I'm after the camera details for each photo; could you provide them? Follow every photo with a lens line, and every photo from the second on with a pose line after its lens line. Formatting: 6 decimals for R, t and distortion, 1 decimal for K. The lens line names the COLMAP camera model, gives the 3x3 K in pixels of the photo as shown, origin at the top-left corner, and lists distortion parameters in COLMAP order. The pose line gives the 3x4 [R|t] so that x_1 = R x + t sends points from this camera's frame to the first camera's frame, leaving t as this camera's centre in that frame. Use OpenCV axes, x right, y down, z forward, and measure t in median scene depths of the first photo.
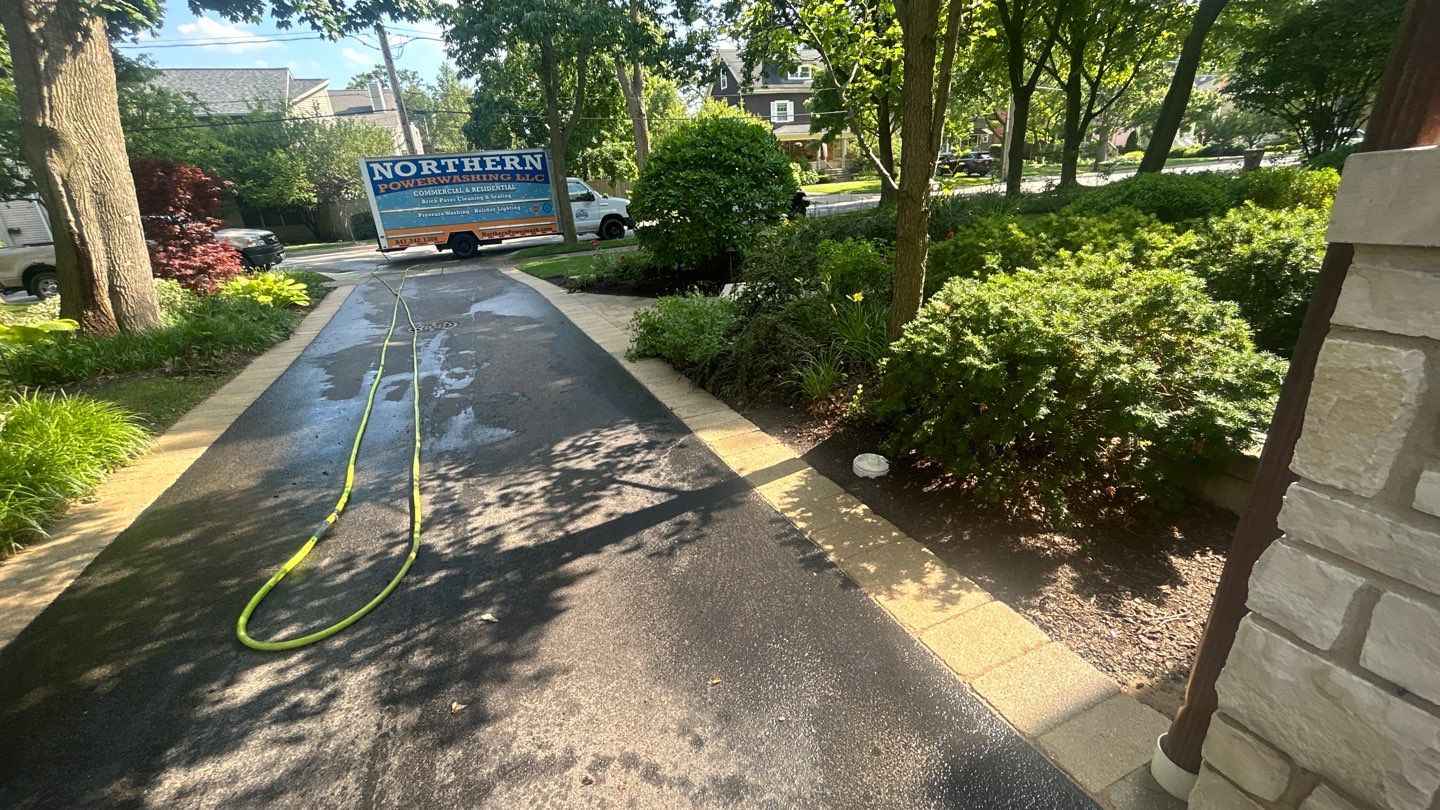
lens RADIAL K [[586.2, 0, 715.8], [0, 586.2, 401.5], [0, 0, 1]] dist [0.001826, 0.001832]
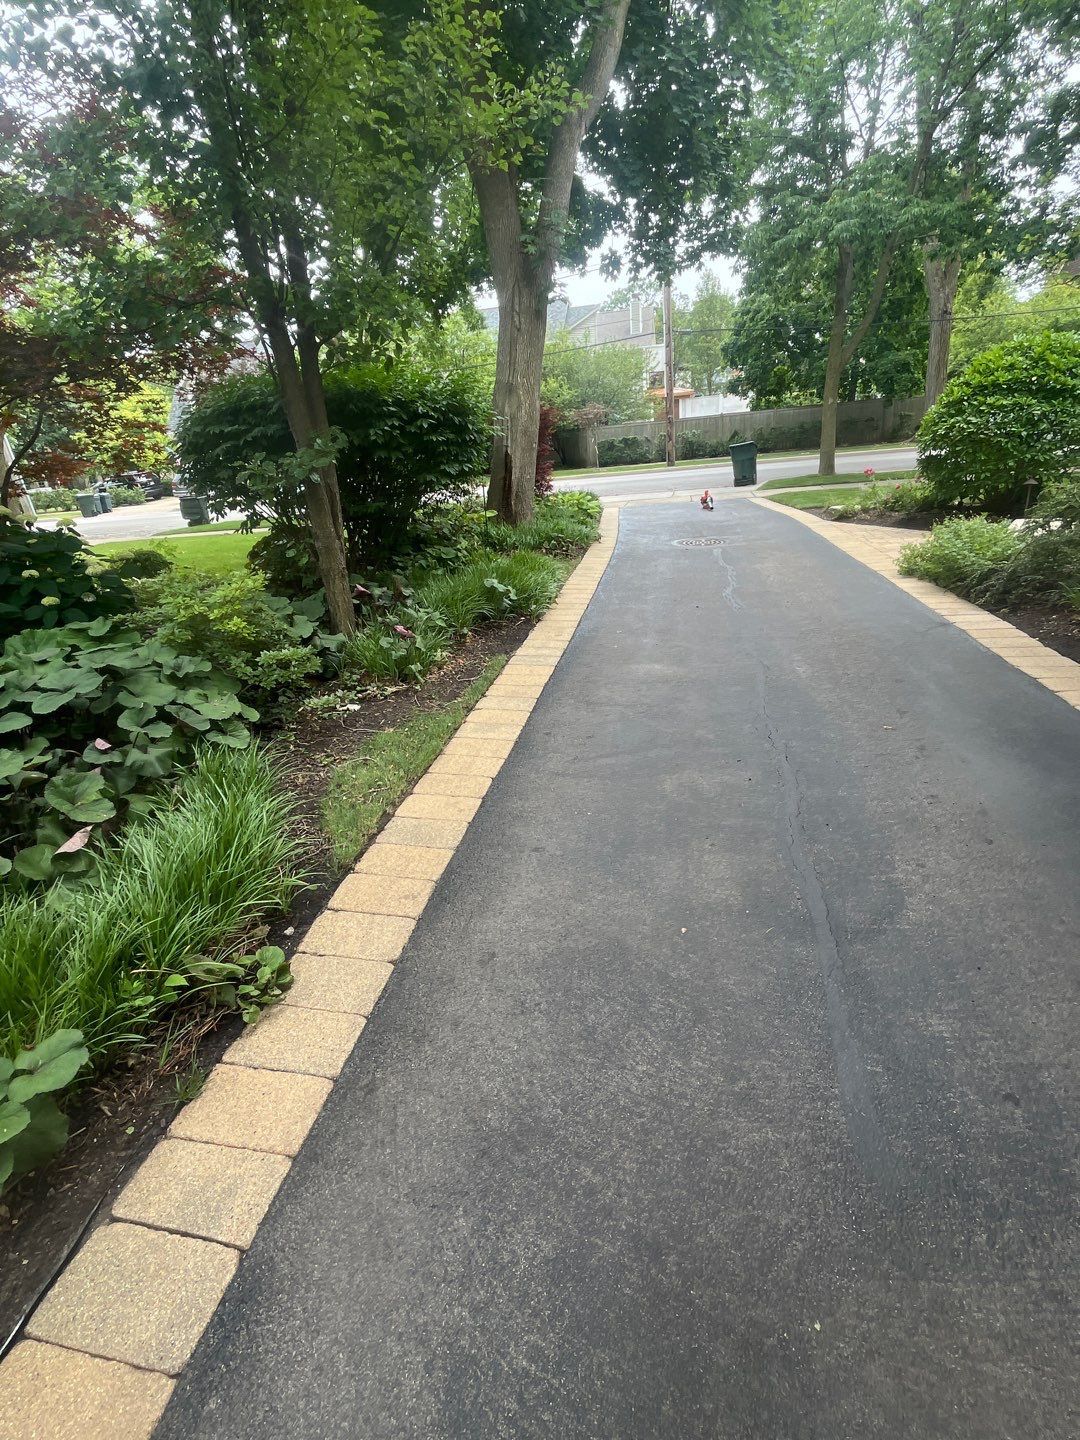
lens RADIAL K [[700.0, 0, 539.2], [0, 700.0, 714.0], [0, 0, 1]] dist [0.001118, -0.001631]
pose [[0.837151, 0.201009, -0.508698, 0.004467], [-0.169156, 0.979577, 0.108699, 0.047440], [0.520158, -0.004948, 0.854056, -0.149406]]
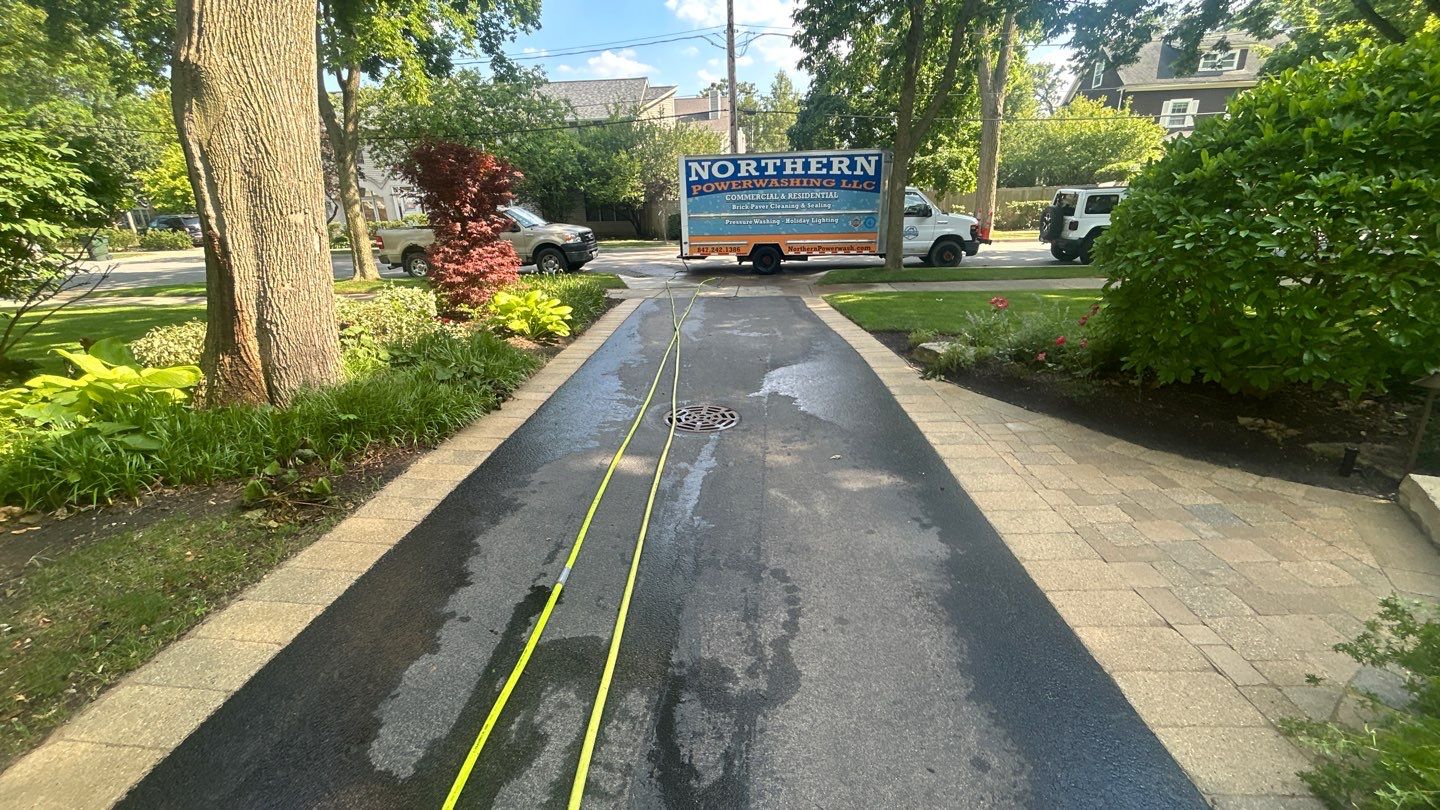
lens RADIAL K [[586.2, 0, 718.7], [0, 586.2, 402.9], [0, 0, 1]] dist [0.001826, 0.001832]
pose [[0.890683, 0.190830, -0.412634, -0.098010], [-0.196454, 0.980078, 0.029203, -0.072610], [0.409987, 0.055053, 0.910428, 0.203296]]
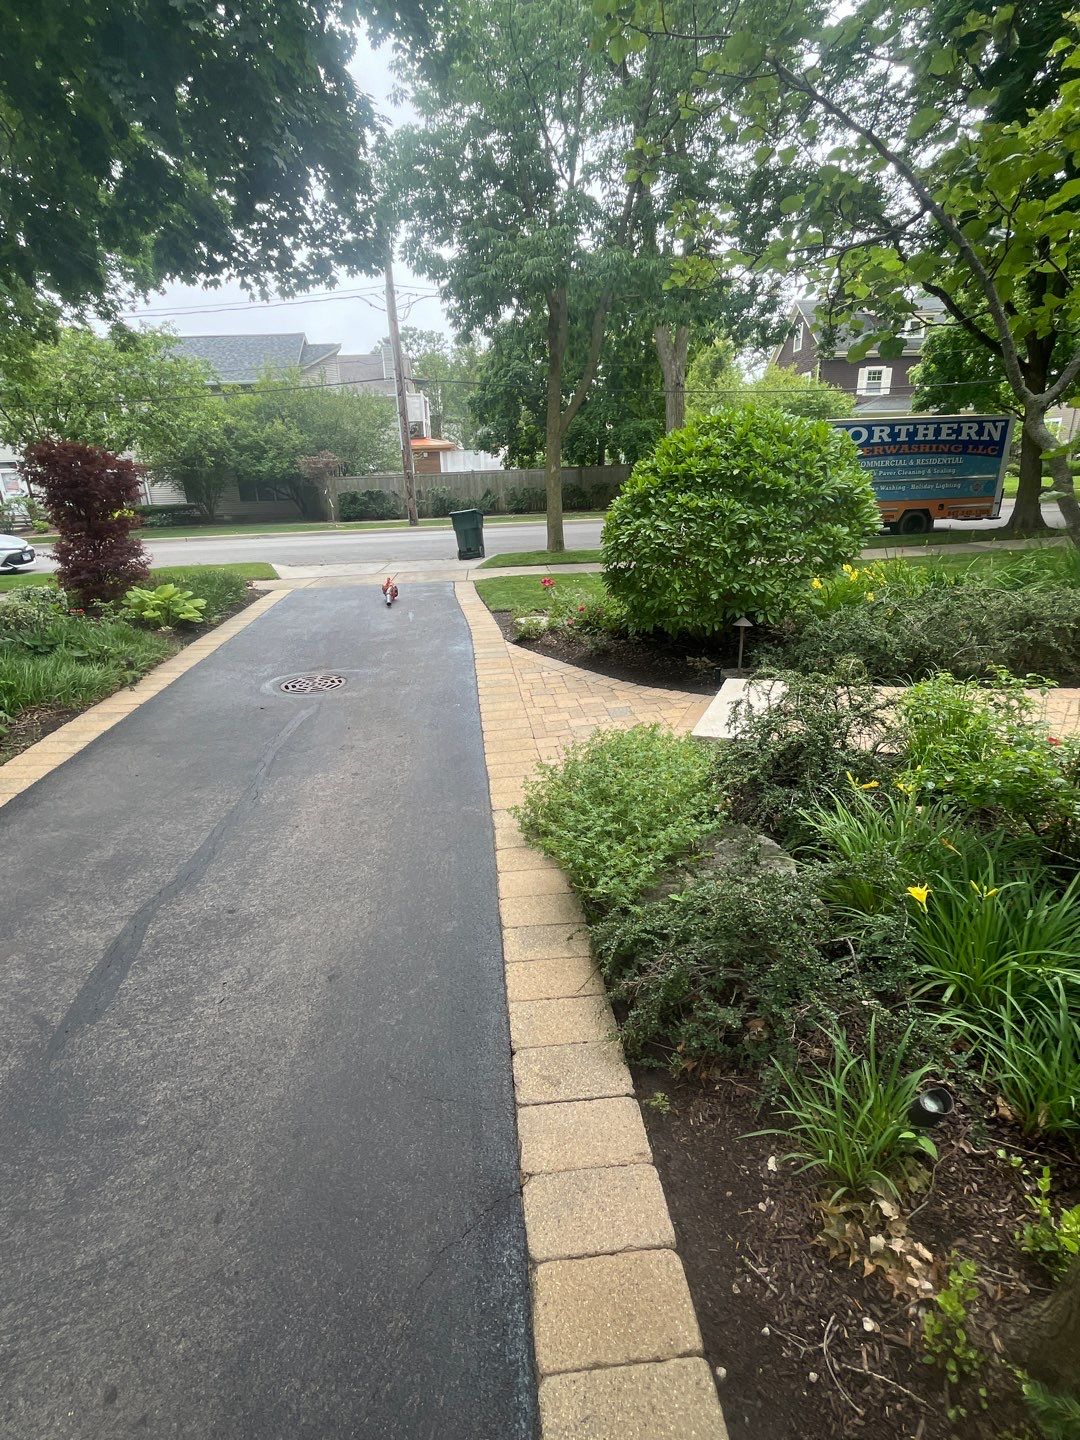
lens RADIAL K [[700.0, 0, 536.9], [0, 700.0, 712.2], [0, 0, 1]] dist [0.001118, -0.001631]
pose [[0.952344, 0.135542, -0.273258, 0.013661], [-0.138956, 0.990274, 0.006917, -0.061071], [0.271538, 0.031383, 0.961916, 0.102445]]
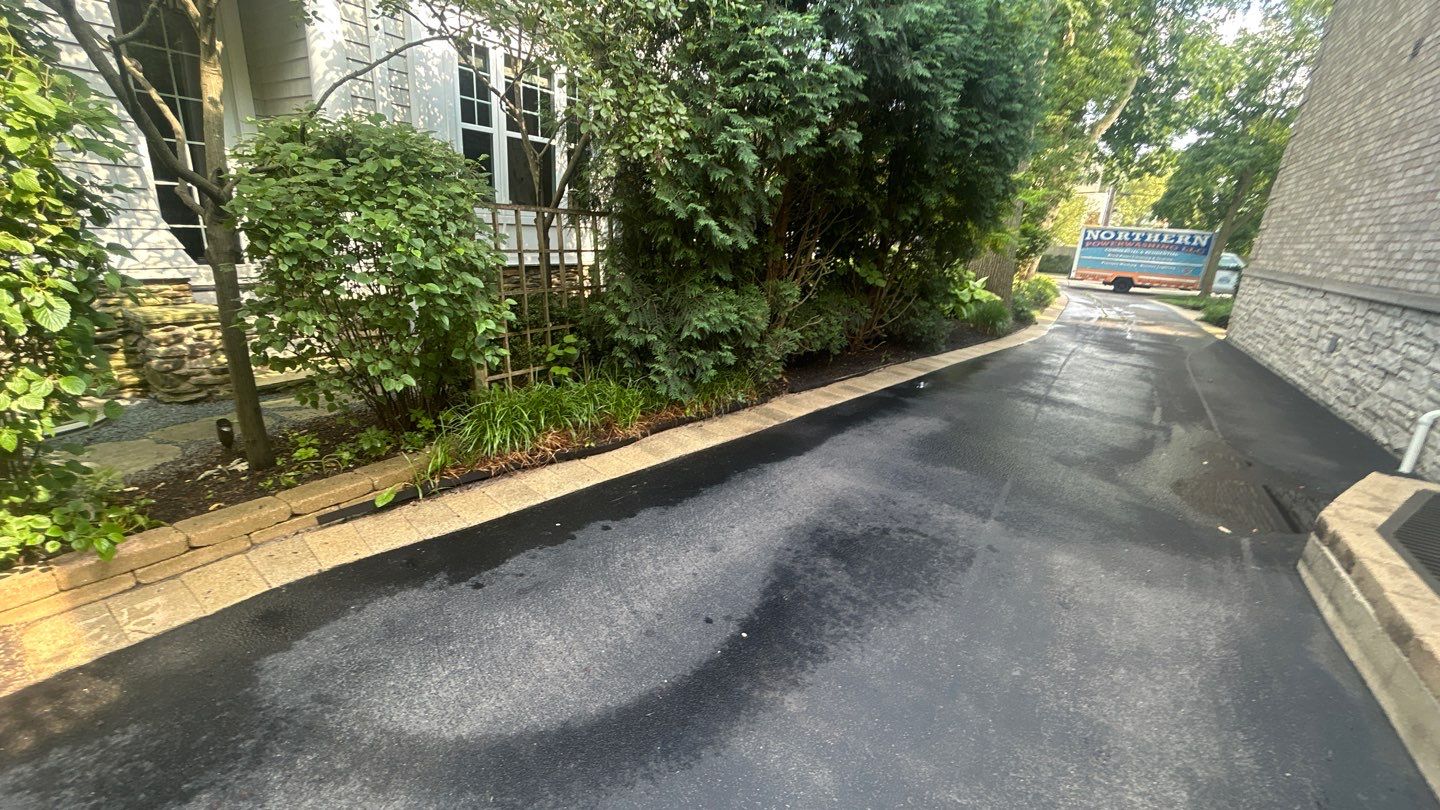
lens RADIAL K [[586.2, 0, 719.2], [0, 586.2, 401.0], [0, 0, 1]] dist [0.001826, 0.001832]
pose [[0.567281, 0.333655, -0.752906, 0.257088], [-0.385163, 0.915587, 0.115545, 0.264172], [0.727902, 0.224445, 0.647906, -0.769865]]
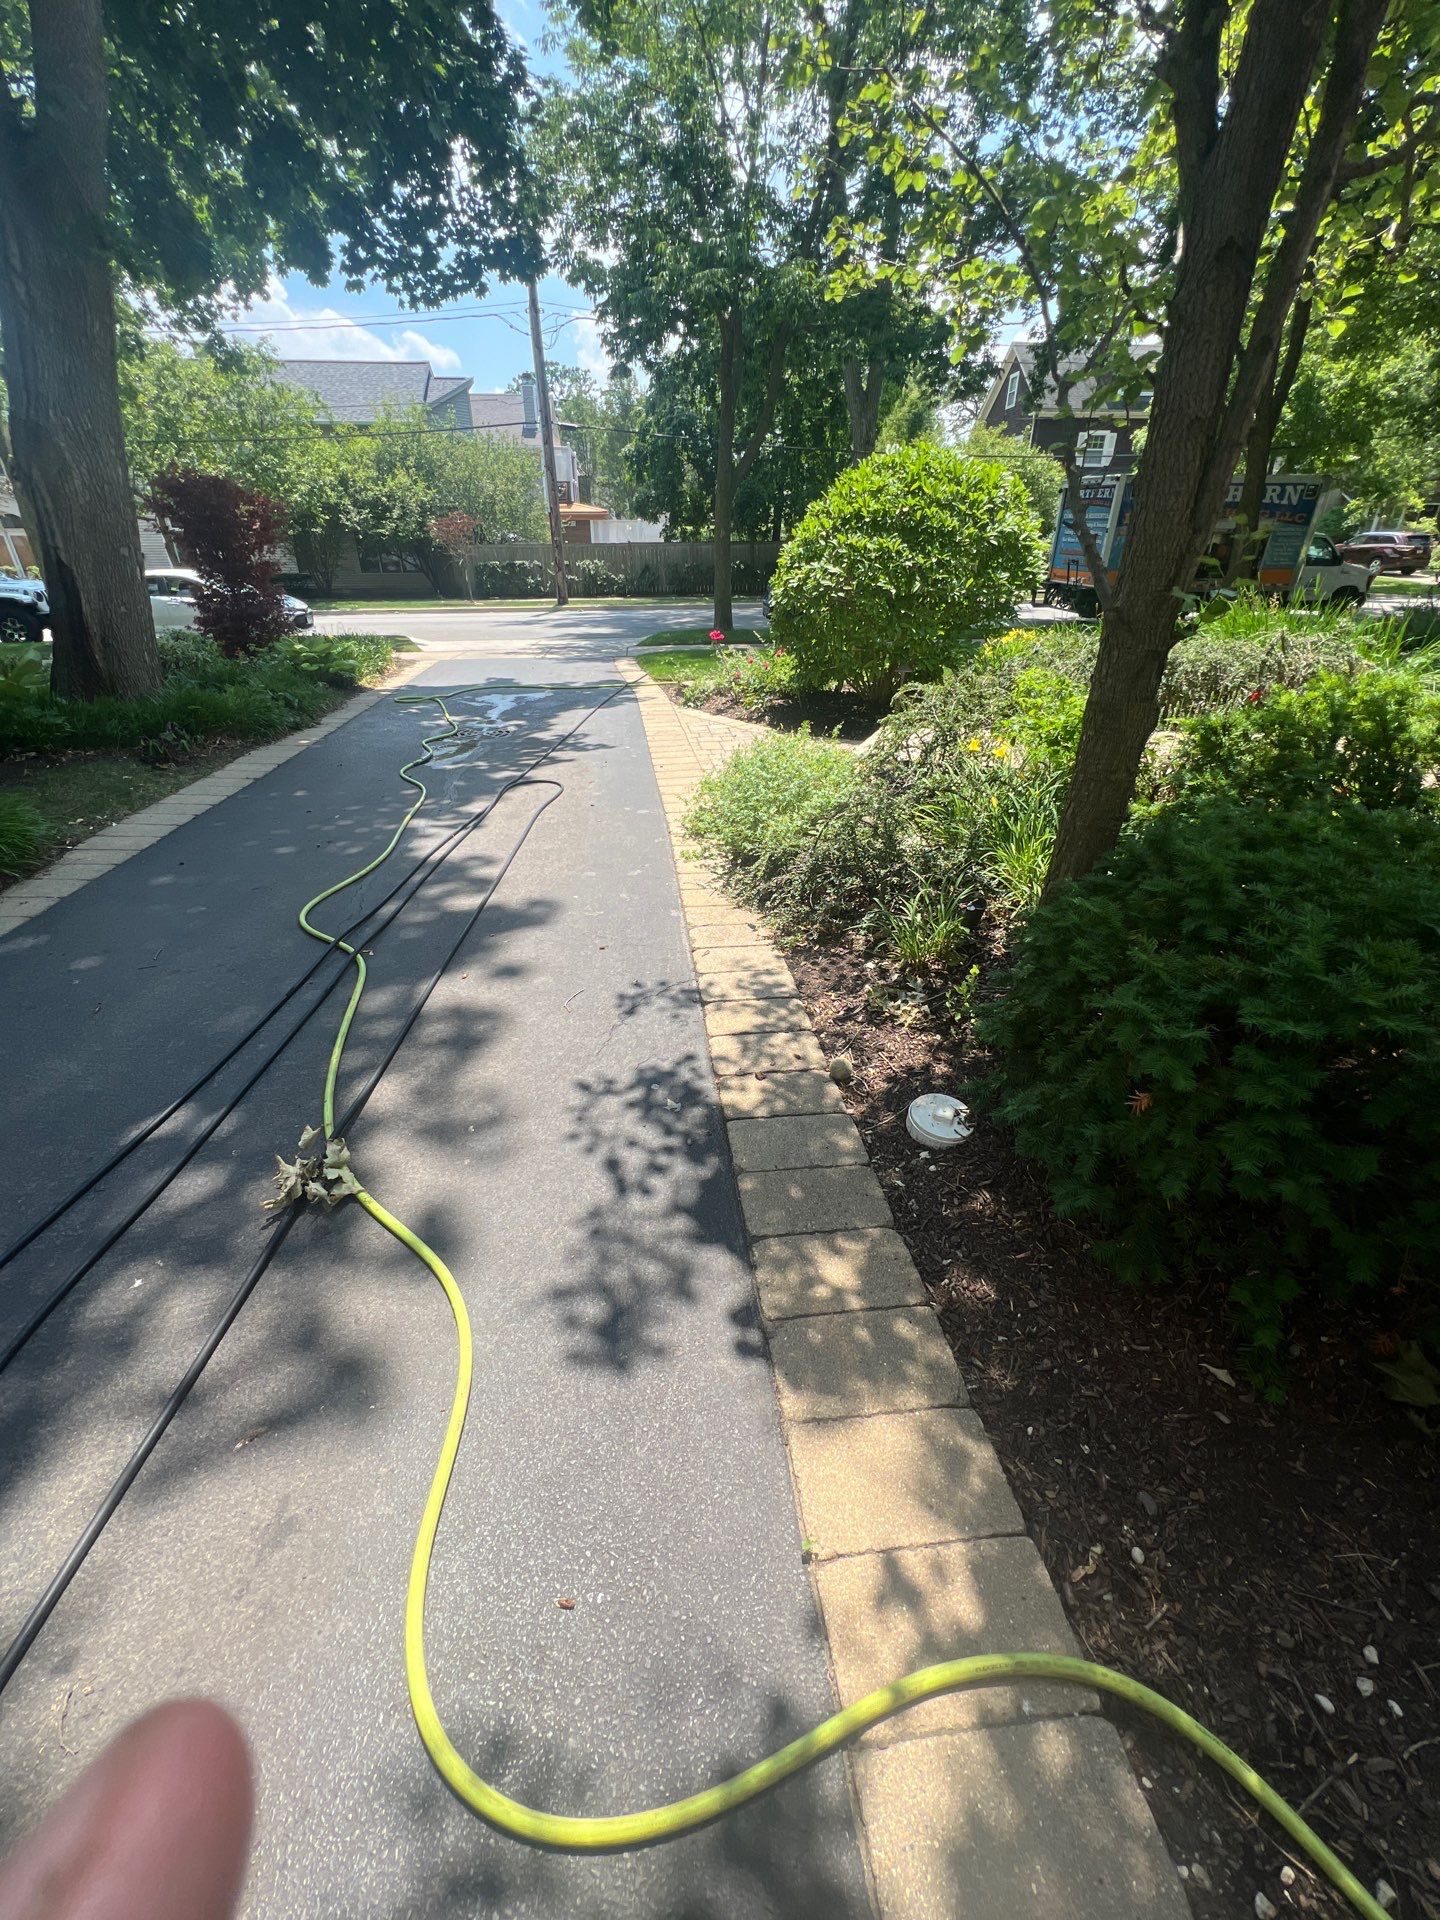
lens RADIAL K [[771.7, 0, 715.7], [0, 771.7, 961.2], [0, 0, 1]] dist [-0.002138, 0.001170]
pose [[0.955855, 0.191703, -0.222689, 0.033111], [-0.159718, 0.975099, 0.153857, -0.019045], [0.246639, -0.111497, 0.962672, 0.043548]]
